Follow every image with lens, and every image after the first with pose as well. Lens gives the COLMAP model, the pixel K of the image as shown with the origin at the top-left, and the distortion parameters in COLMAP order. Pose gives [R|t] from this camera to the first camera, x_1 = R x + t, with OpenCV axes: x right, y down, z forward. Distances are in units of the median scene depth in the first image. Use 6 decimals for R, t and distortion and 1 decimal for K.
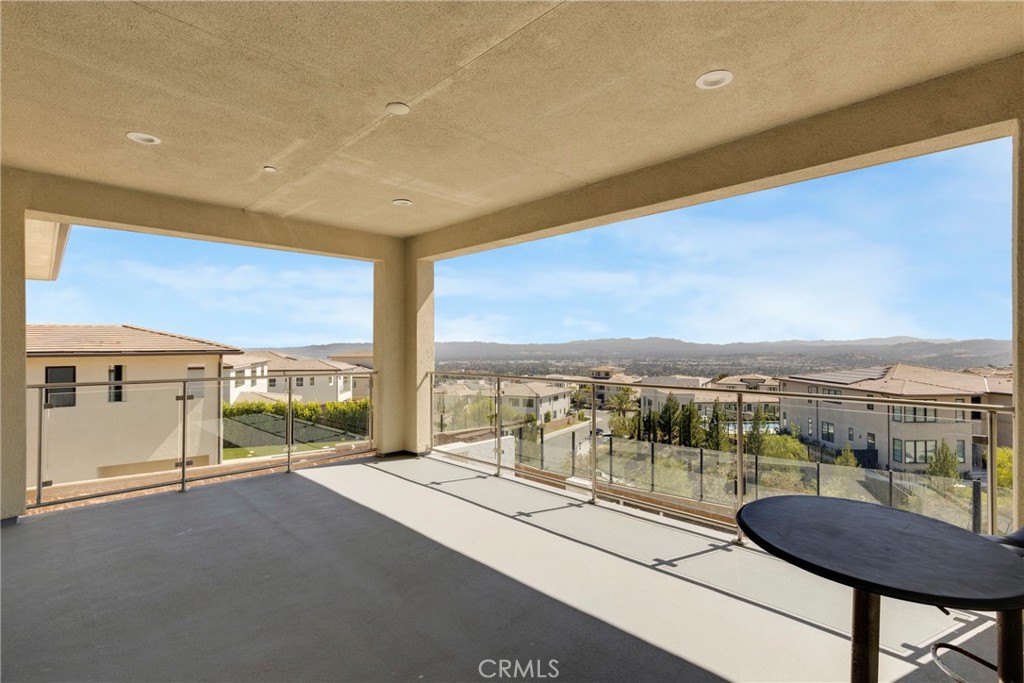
lens RADIAL K [[468.1, 0, 511.4], [0, 468.1, 341.9], [0, 0, 1]] dist [-0.001677, 0.000699]
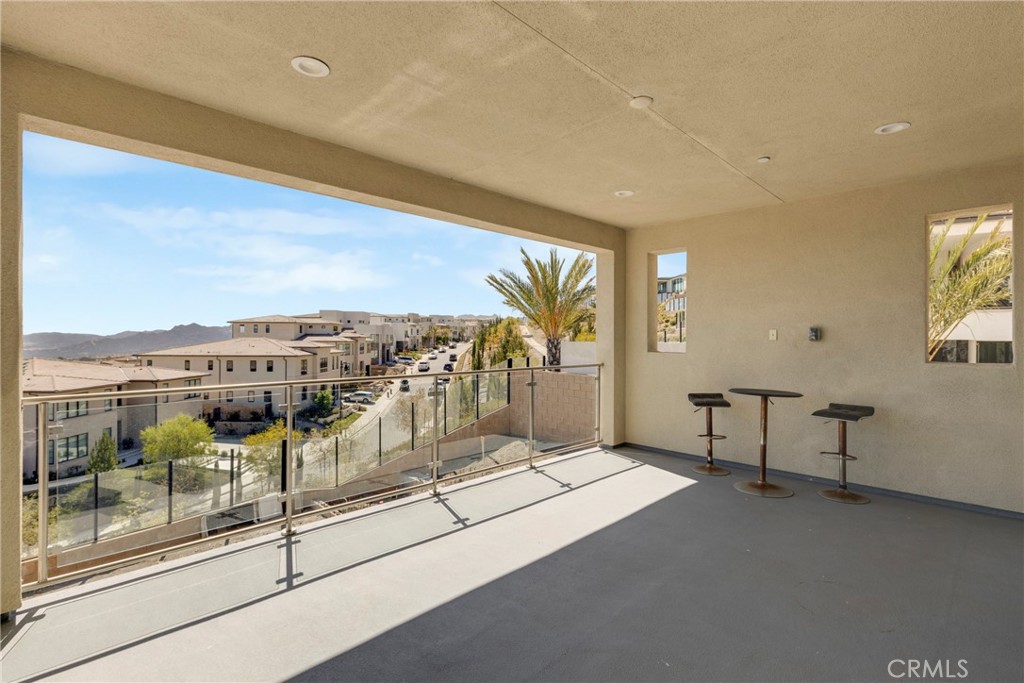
lens RADIAL K [[468.1, 0, 511.1], [0, 468.1, 341.7], [0, 0, 1]] dist [-0.001677, 0.000699]
pose [[0.022769, -0.003239, 0.999735, -0.765506], [-0.012853, 0.999911, 0.003533, 0.009571], [-0.999658, -0.012930, 0.022726, 0.761406]]
